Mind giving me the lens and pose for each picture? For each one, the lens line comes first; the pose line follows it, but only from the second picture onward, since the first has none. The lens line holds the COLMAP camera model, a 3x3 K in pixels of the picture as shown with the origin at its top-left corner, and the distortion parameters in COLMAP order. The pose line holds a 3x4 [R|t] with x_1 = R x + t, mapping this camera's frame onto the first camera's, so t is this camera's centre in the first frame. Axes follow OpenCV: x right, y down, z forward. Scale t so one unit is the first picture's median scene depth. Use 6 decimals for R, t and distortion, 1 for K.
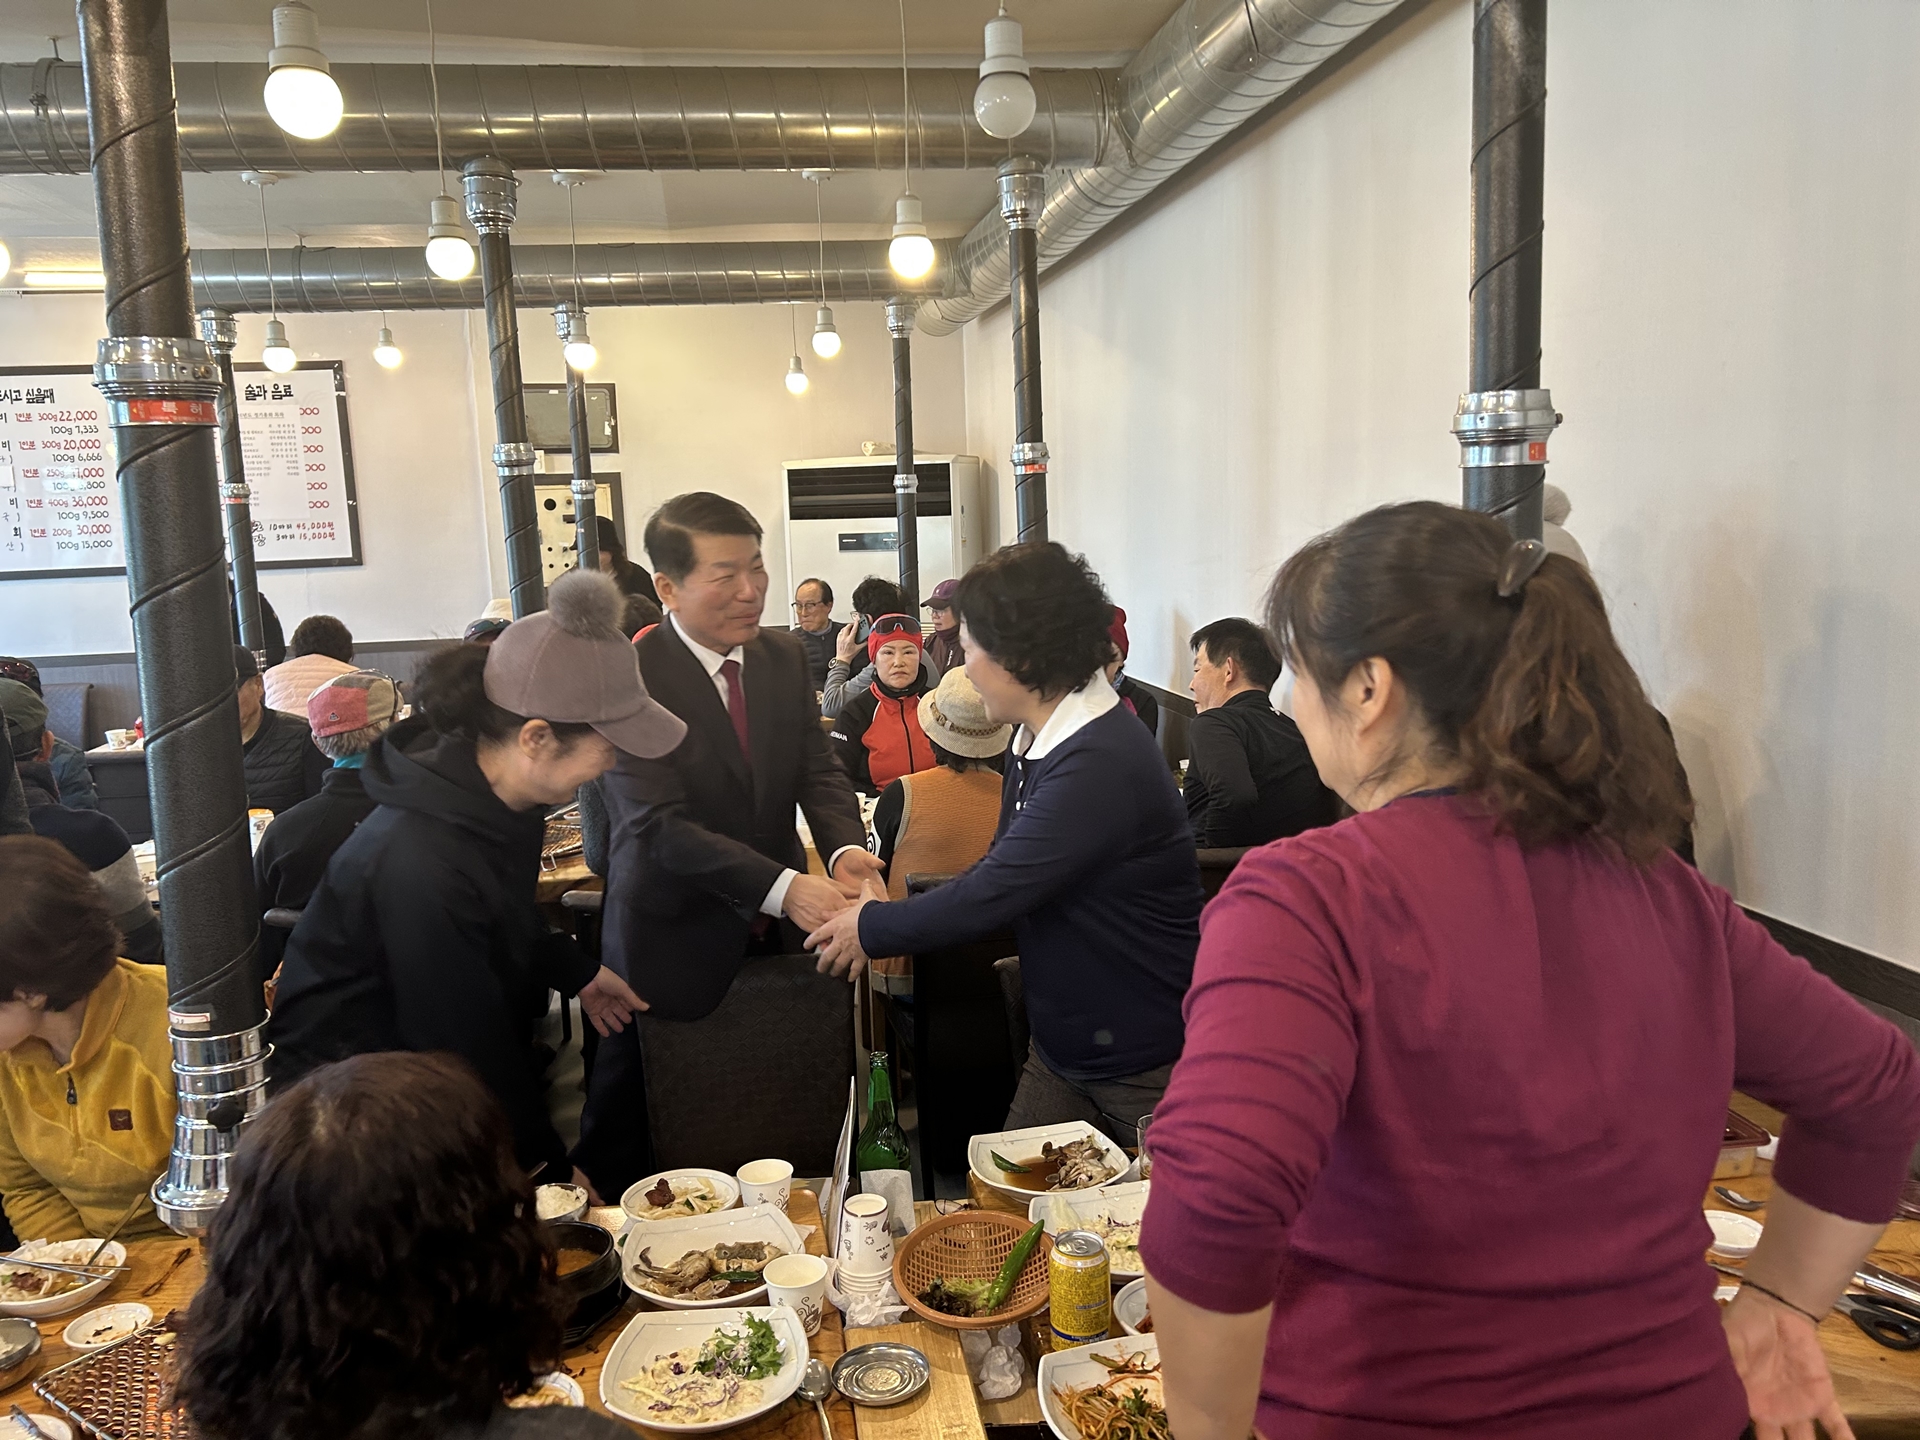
lens RADIAL K [[1474.1, 0, 960.0], [0, 1474.1, 720.0], [0, 0, 1]] dist [0.005453, 0.005956]
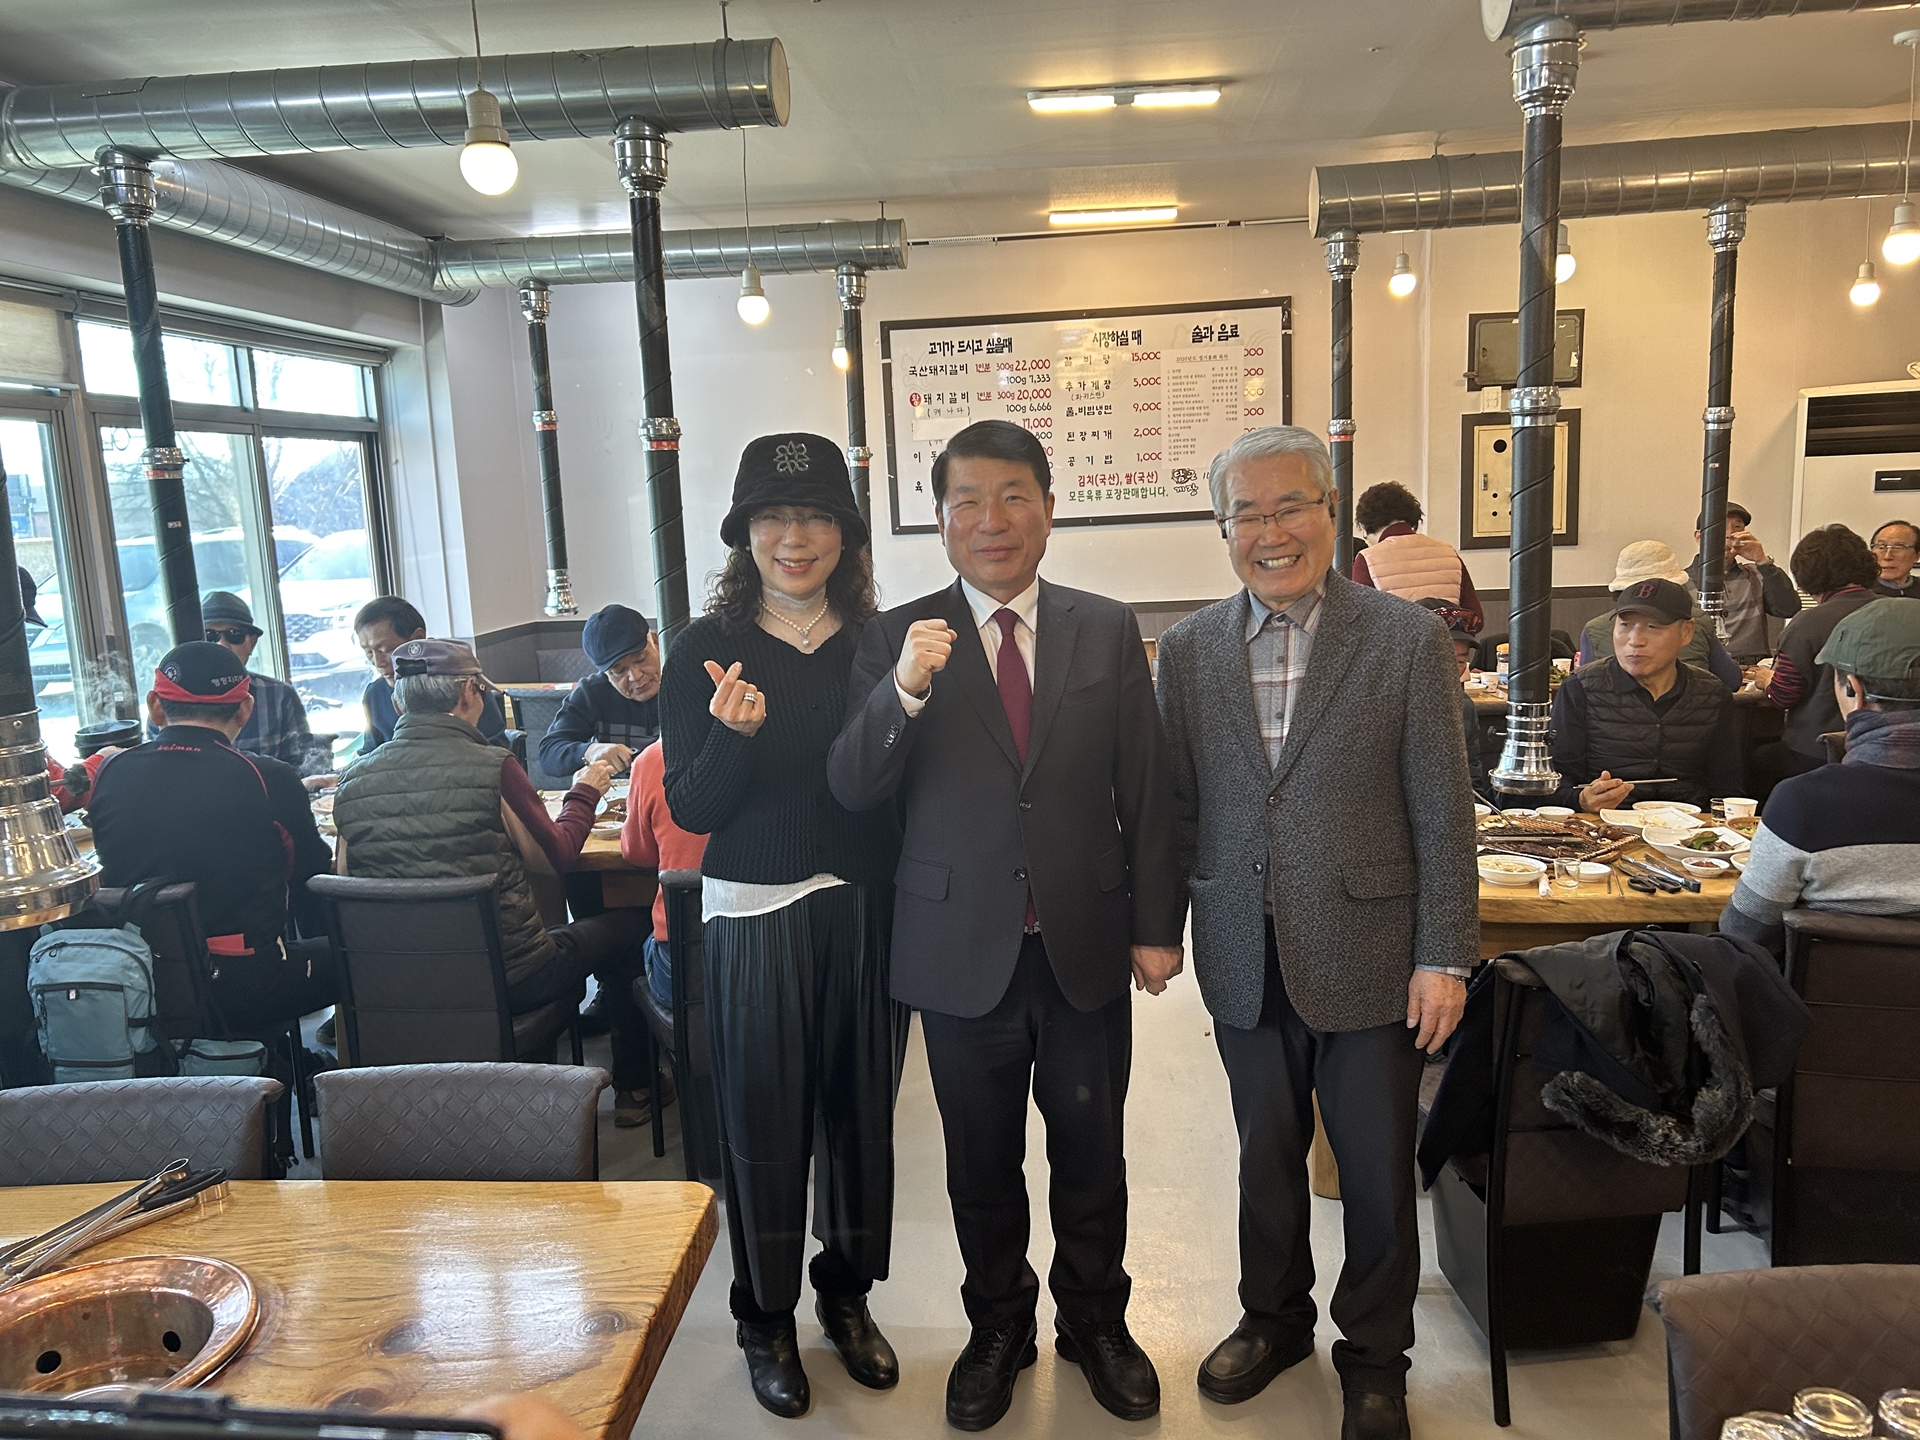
lens RADIAL K [[1459.1, 0, 950.8], [0, 1459.1, 761.9], [0, 0, 1]] dist [0.059624, -0.044714]
pose [[0.971331, 0.033327, -0.235383, -0.400544], [-0.021503, 0.998383, 0.052624, 0.009948], [0.236756, -0.046054, 0.970477, 0.018457]]
